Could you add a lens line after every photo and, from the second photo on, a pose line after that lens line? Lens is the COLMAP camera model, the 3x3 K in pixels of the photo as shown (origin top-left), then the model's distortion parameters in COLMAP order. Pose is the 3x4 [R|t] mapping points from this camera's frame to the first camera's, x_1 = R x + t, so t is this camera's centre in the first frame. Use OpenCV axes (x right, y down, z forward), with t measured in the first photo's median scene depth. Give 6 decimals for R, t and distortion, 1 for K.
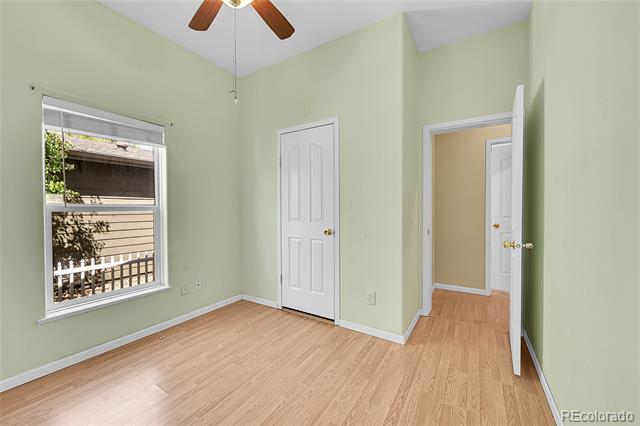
lens RADIAL K [[253.1, 0, 318.1], [0, 253.1, 211.6], [0, 0, 1]] dist [0.000779, -0.000020]
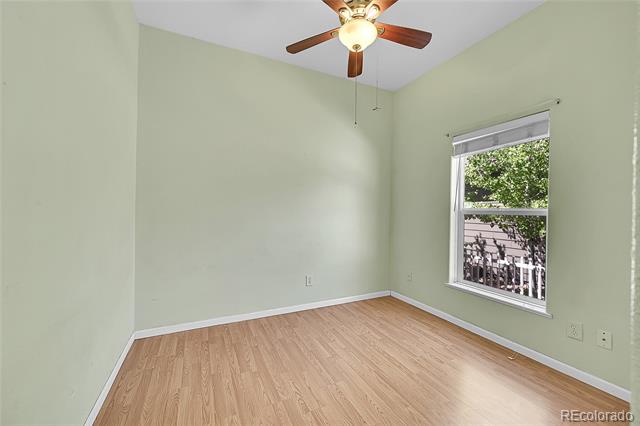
lens RADIAL K [[253.1, 0, 318.1], [0, 253.1, 211.6], [0, 0, 1]] dist [0.000779, -0.000020]
pose [[-0.545538, -0.006821, -0.838059, 0.633141], [-0.021854, 0.999743, 0.006088, -0.003639], [0.837801, 0.021636, -0.545546, 1.175788]]
